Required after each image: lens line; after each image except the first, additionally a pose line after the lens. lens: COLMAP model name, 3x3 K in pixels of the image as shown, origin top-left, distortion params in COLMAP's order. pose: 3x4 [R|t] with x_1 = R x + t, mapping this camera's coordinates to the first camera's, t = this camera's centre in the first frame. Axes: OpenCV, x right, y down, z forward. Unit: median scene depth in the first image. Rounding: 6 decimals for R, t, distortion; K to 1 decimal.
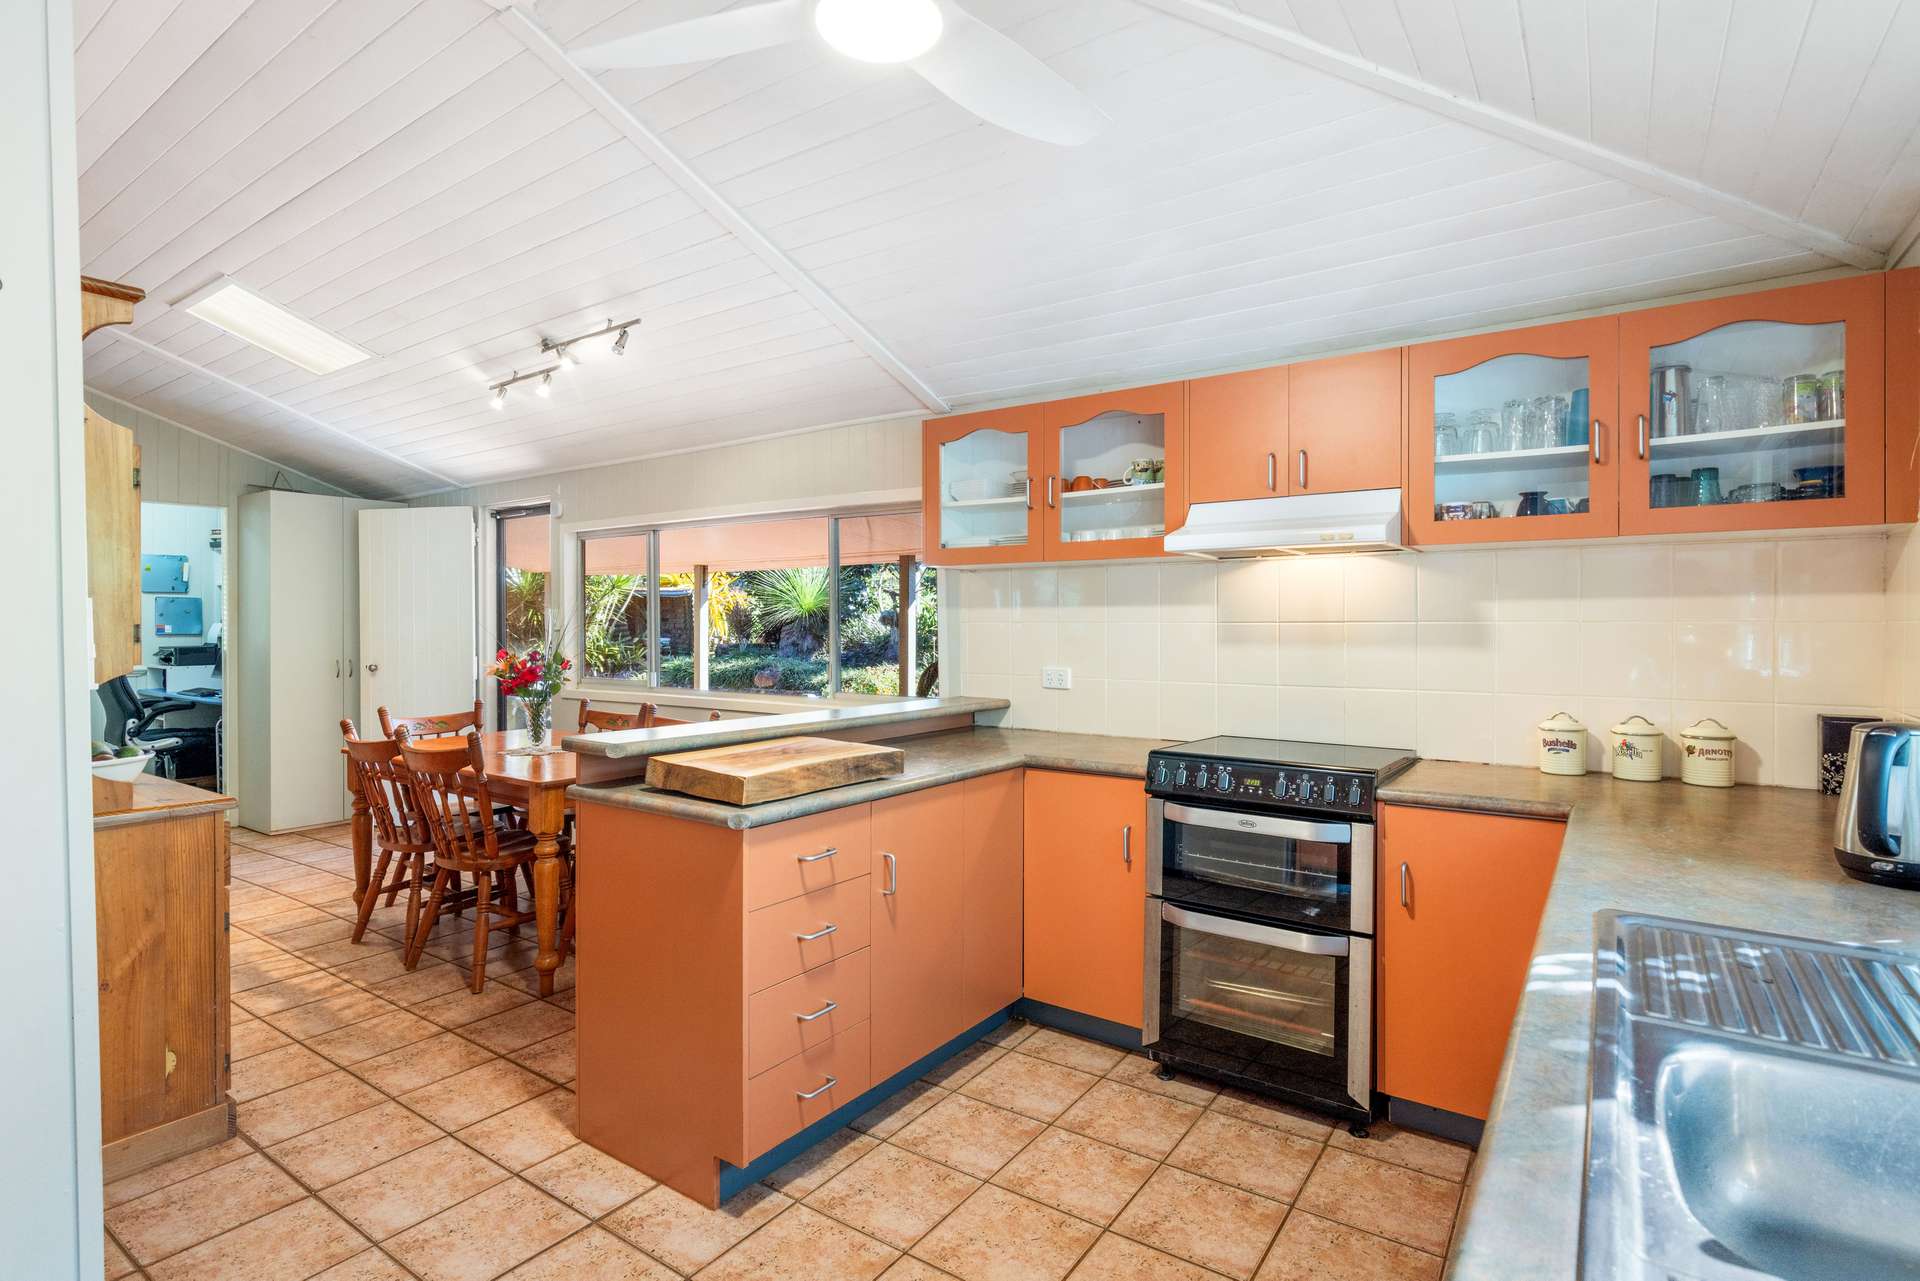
lens RADIAL K [[924.3, 0, 963.4], [0, 924.3, 638.0], [0, 0, 1]] dist [-0.002438, -0.000354]
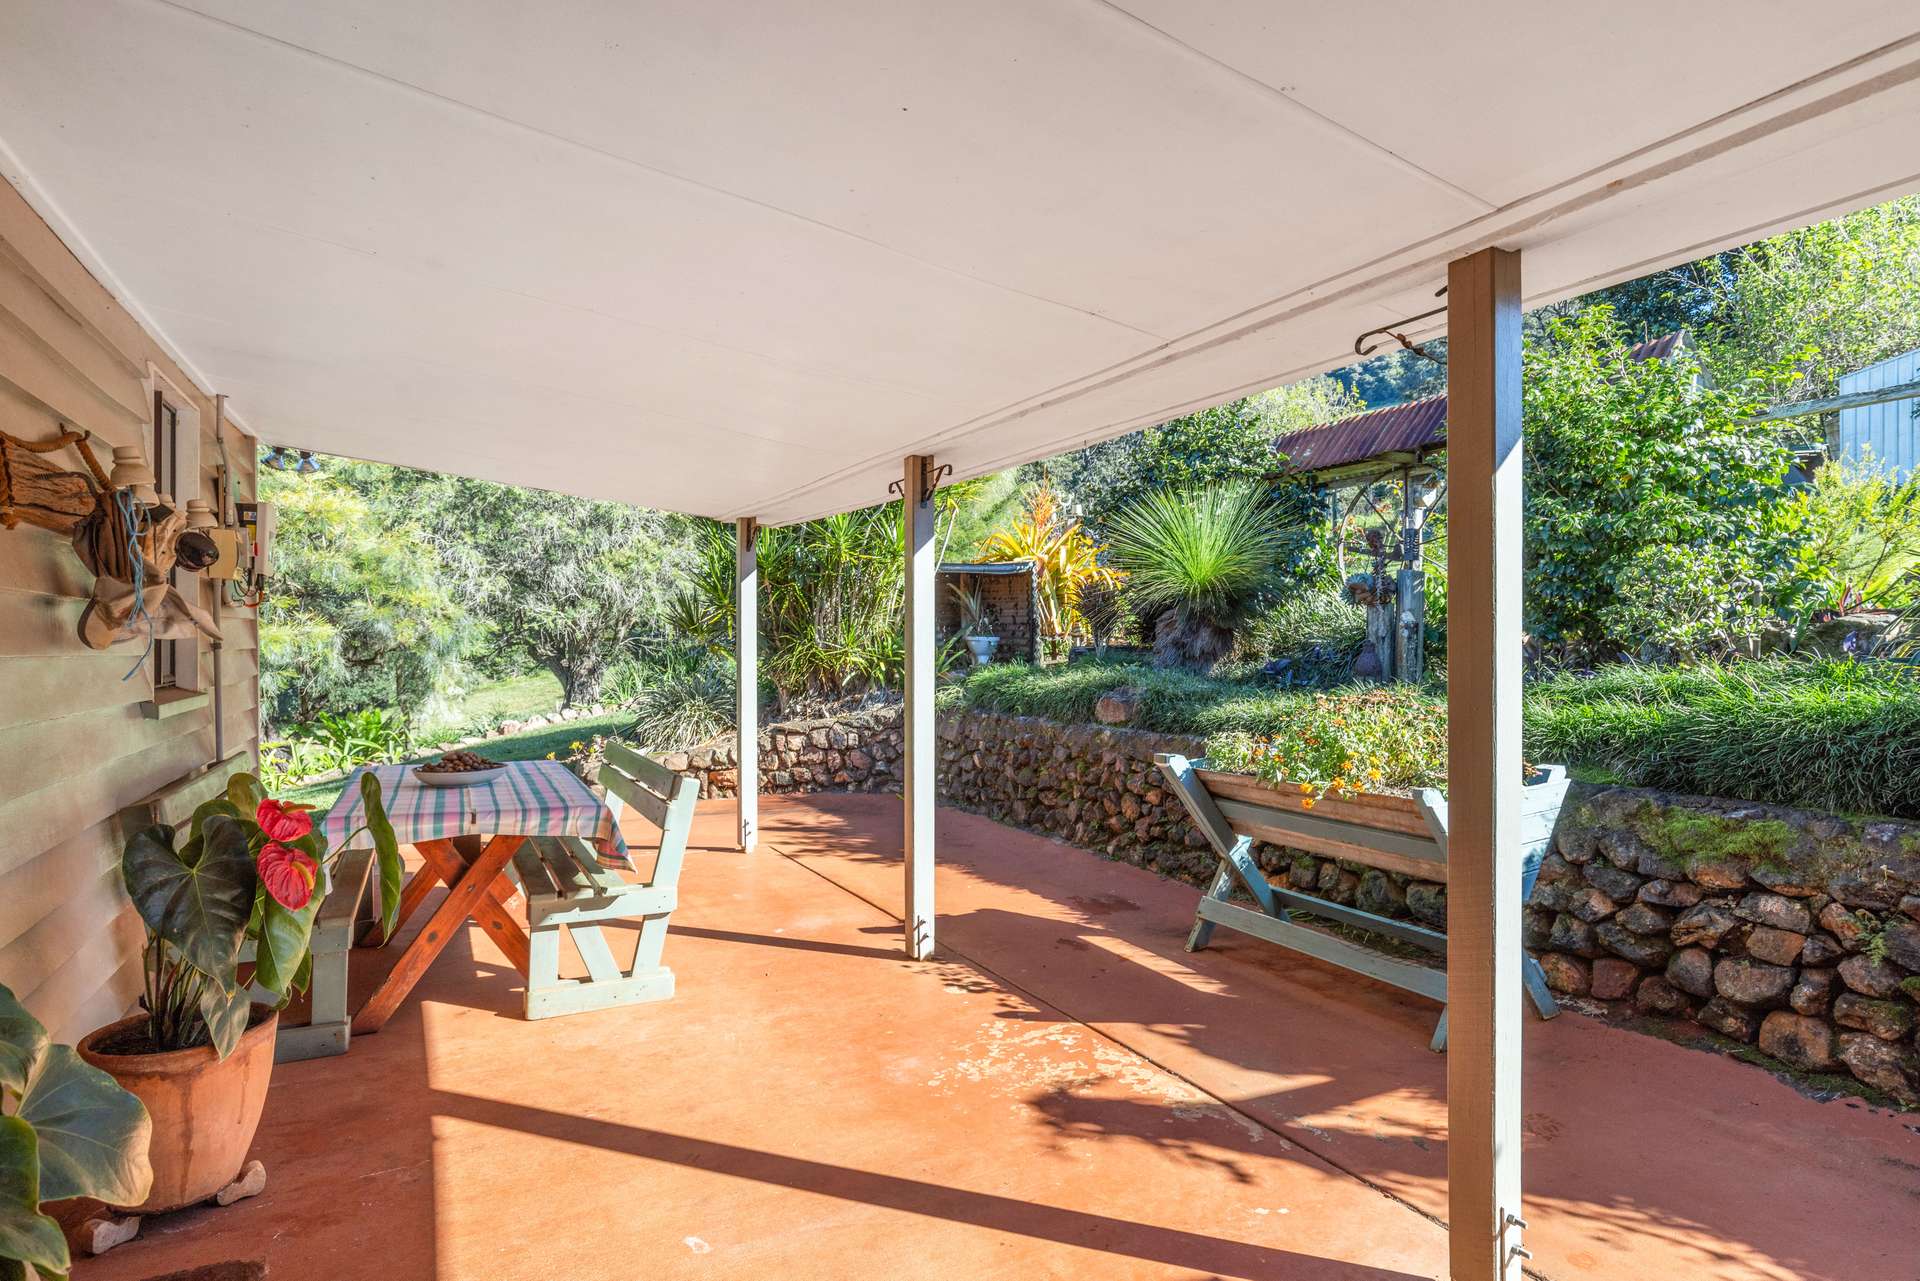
lens RADIAL K [[974.1, 0, 962.5], [0, 974.1, 637.0], [0, 0, 1]] dist [-0.001086, -0.000024]
pose [[0.899433, -0.002873, -0.437050, -0.043431], [-0.000520, 0.999971, -0.007644, 0.006925], [0.437059, 0.007102, 0.899405, 0.415051]]
